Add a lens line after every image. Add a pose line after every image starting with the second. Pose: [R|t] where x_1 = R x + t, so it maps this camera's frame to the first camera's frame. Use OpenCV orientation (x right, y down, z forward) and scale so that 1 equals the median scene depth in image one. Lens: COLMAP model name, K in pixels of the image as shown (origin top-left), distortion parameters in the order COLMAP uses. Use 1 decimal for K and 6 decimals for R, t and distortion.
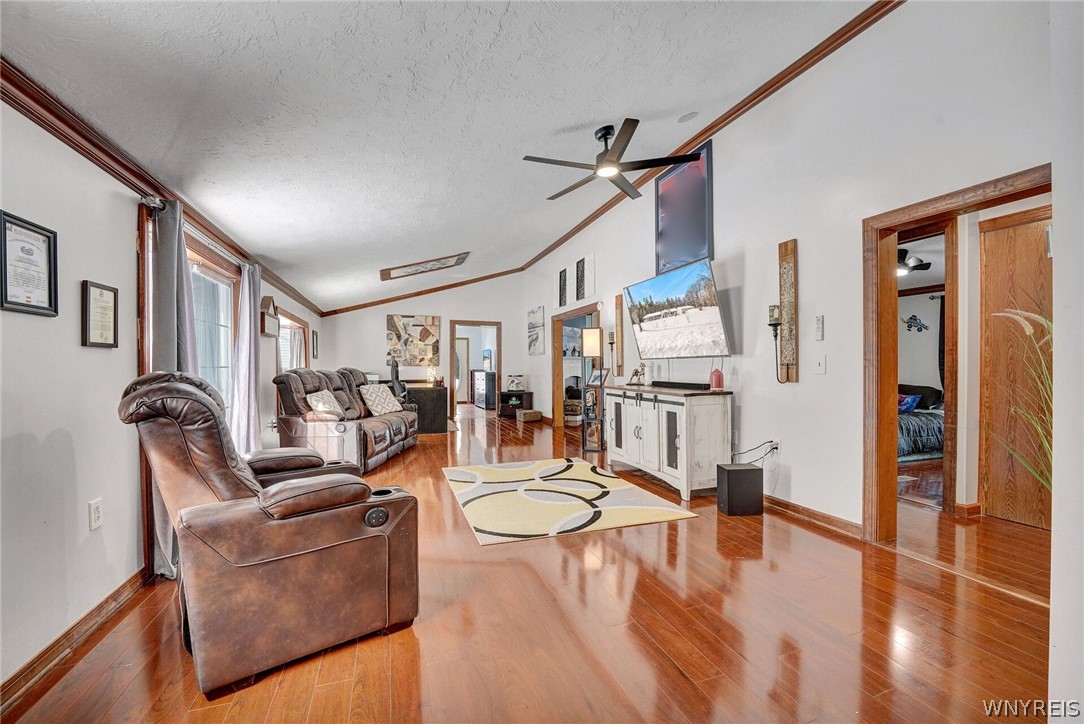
lens RADIAL K [[447.8, 0, 548.1], [0, 447.8, 366.2], [0, 0, 1]] dist [-0.018400, 0.000007]
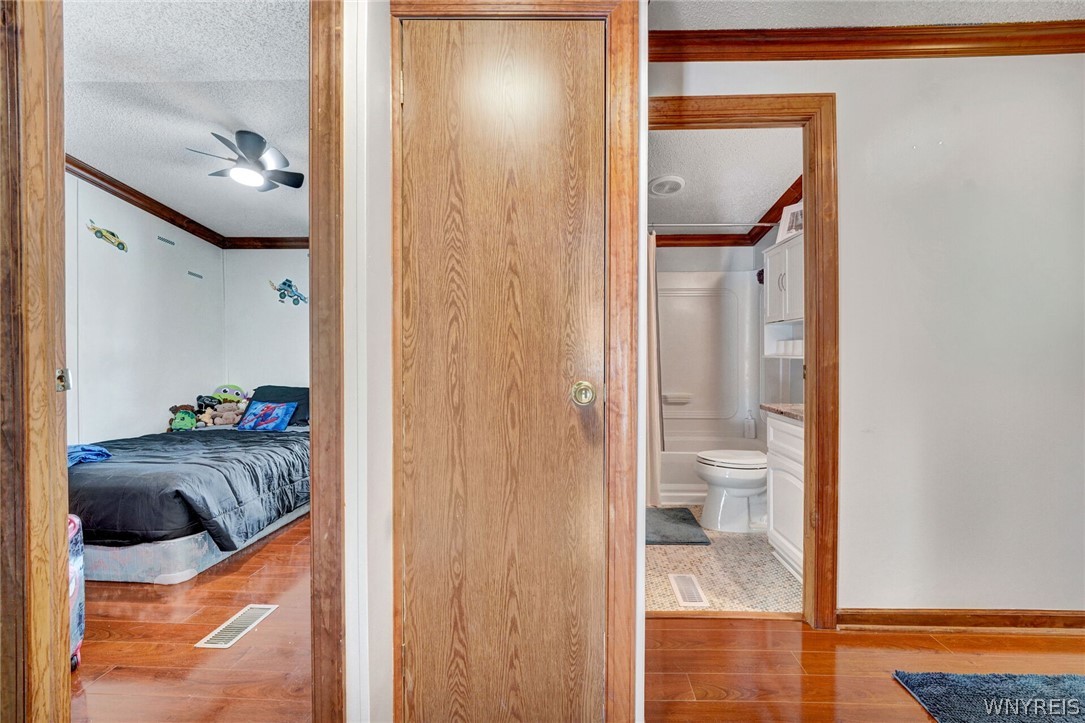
lens RADIAL K [[448.2, 0, 548.6], [0, 448.2, 365.7], [0, 0, 1]] dist [-0.018400, 0.000007]
pose [[0.381413, -0.026301, 0.924030, 0.447768], [-0.003558, 0.999546, 0.029920, -0.009481], [-0.924398, -0.014699, 0.381147, 0.481440]]
